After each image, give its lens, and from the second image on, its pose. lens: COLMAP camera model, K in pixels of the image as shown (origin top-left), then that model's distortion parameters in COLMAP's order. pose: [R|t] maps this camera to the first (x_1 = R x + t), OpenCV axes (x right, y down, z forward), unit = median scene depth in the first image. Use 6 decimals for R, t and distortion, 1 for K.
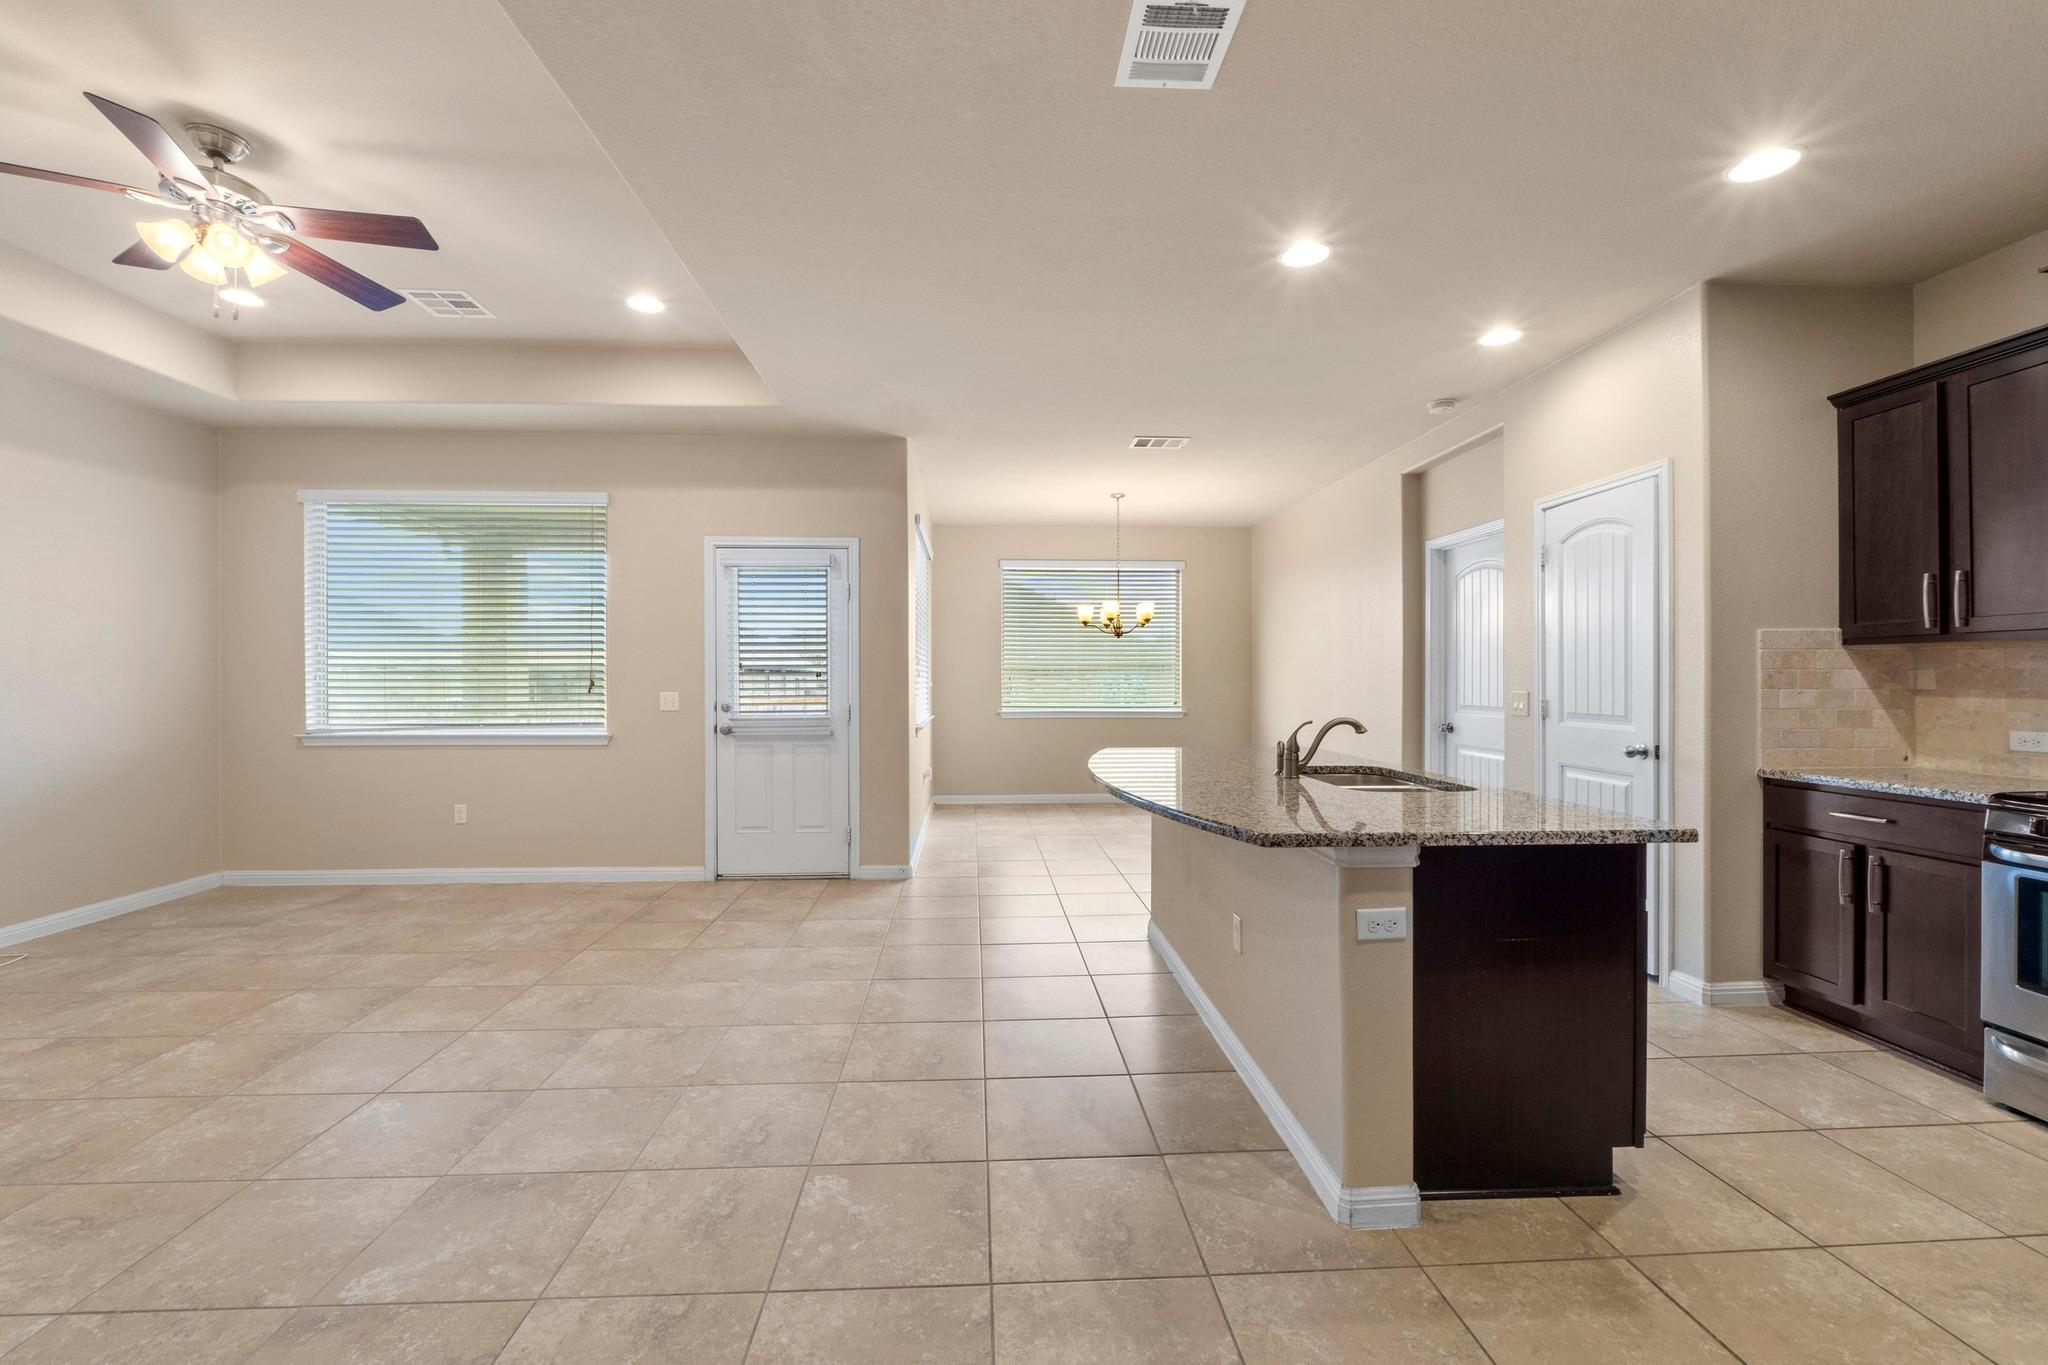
lens RADIAL K [[870.5, 0, 1016.4], [0, 870.5, 676.4], [0, 0, 1]] dist [-0.004264, 0.000118]
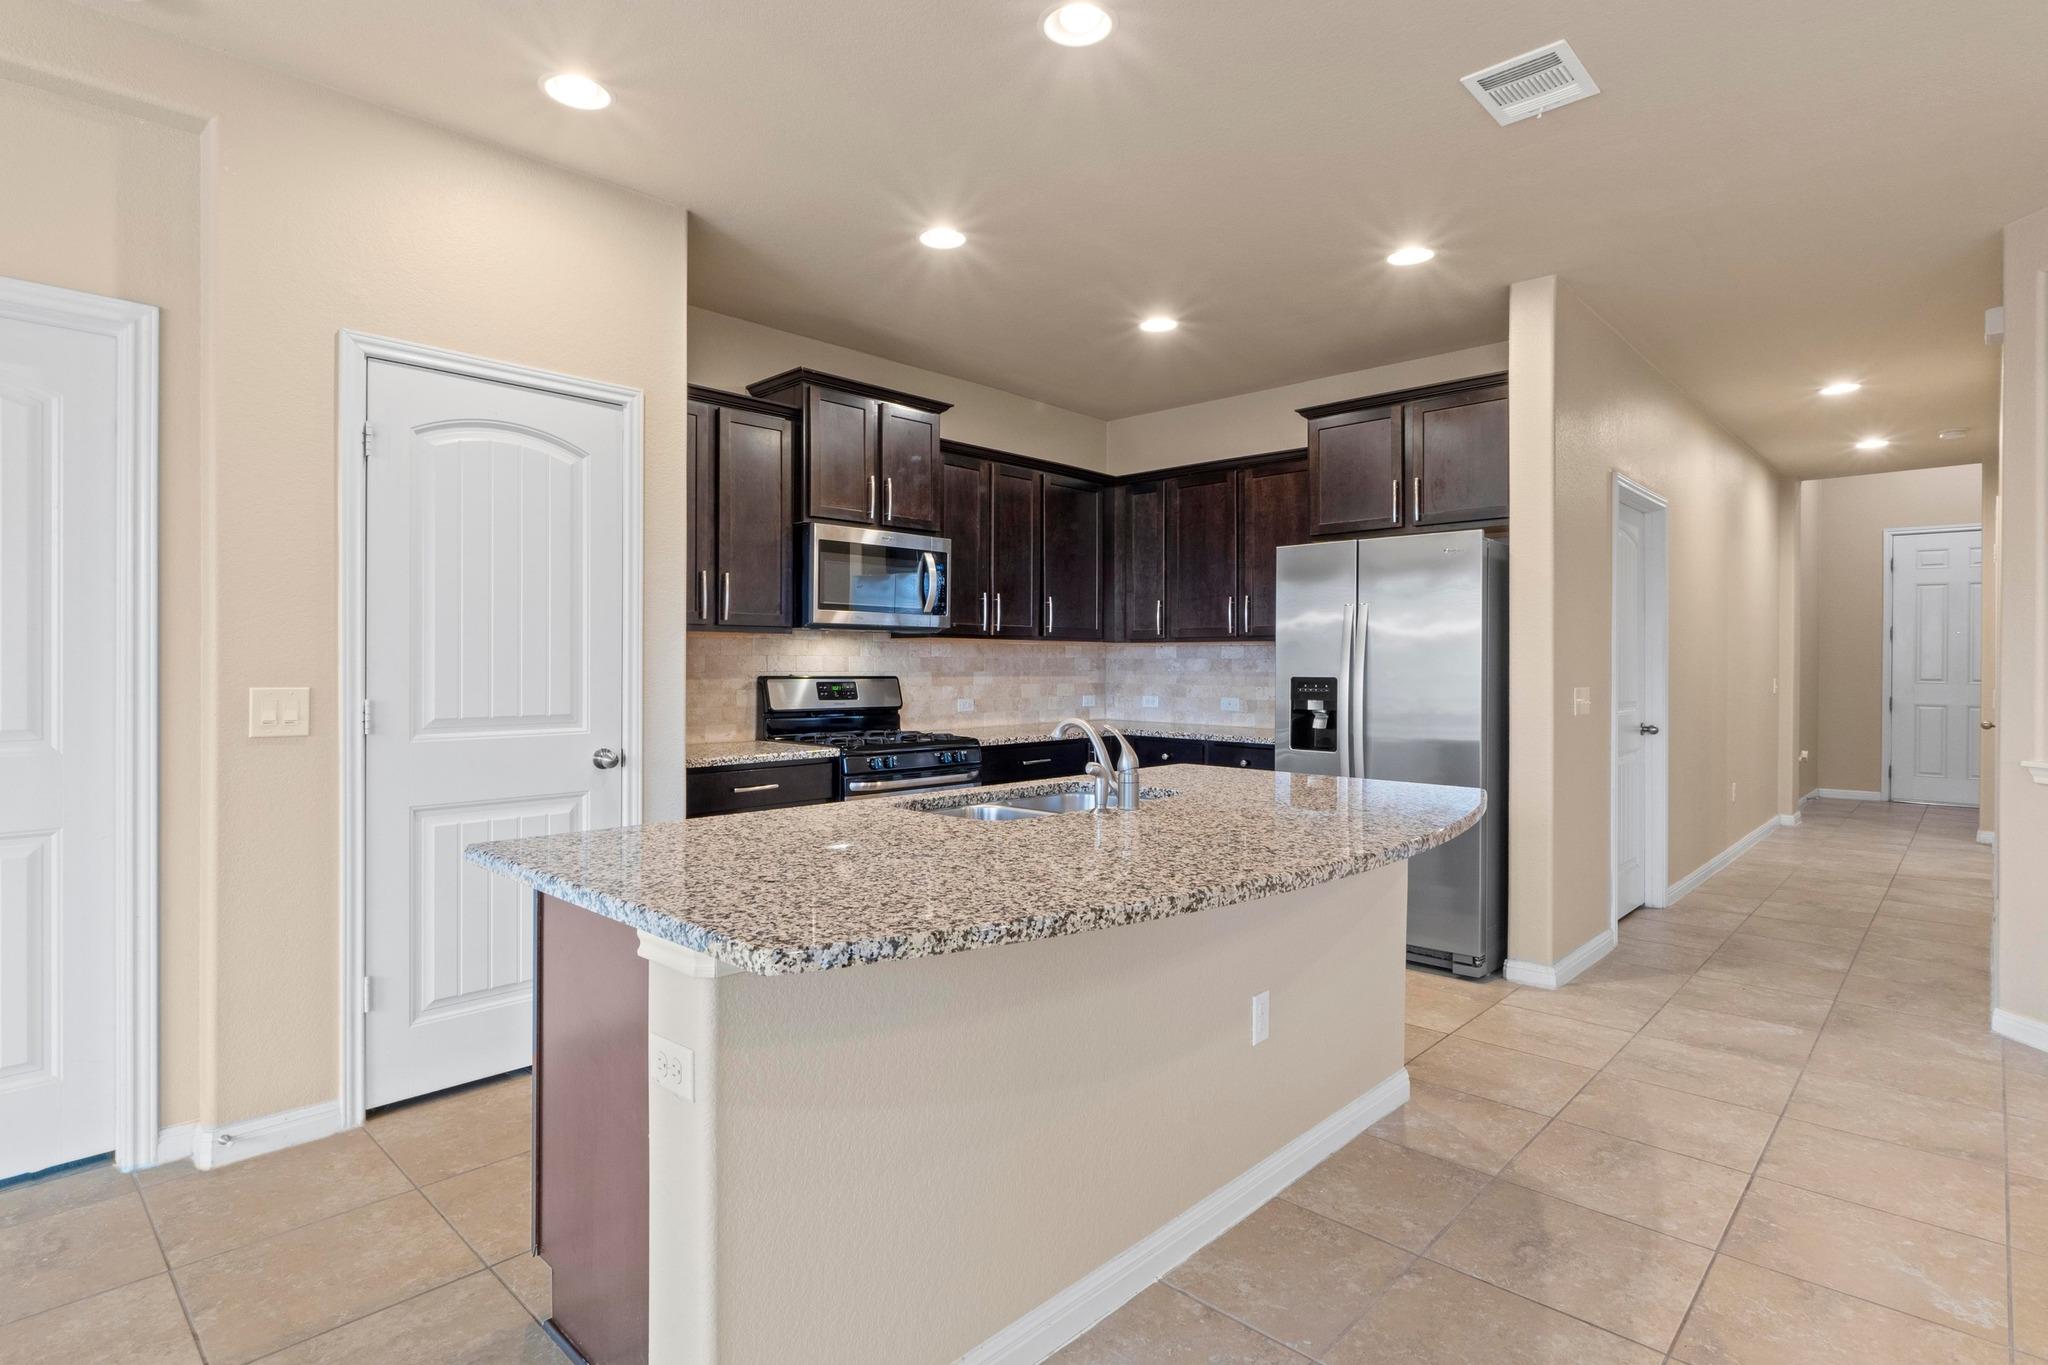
lens RADIAL K [[1032.4, 0, 1025.8], [0, 1032.4, 662.9], [0, 0, 1]] dist [-0.004797, -0.000289]
pose [[-0.694293, -0.000228, 0.719693, -0.195893], [-0.003266, 0.999991, -0.002834, 0.003916], [-0.719685, -0.004319, -0.694287, 1.505664]]
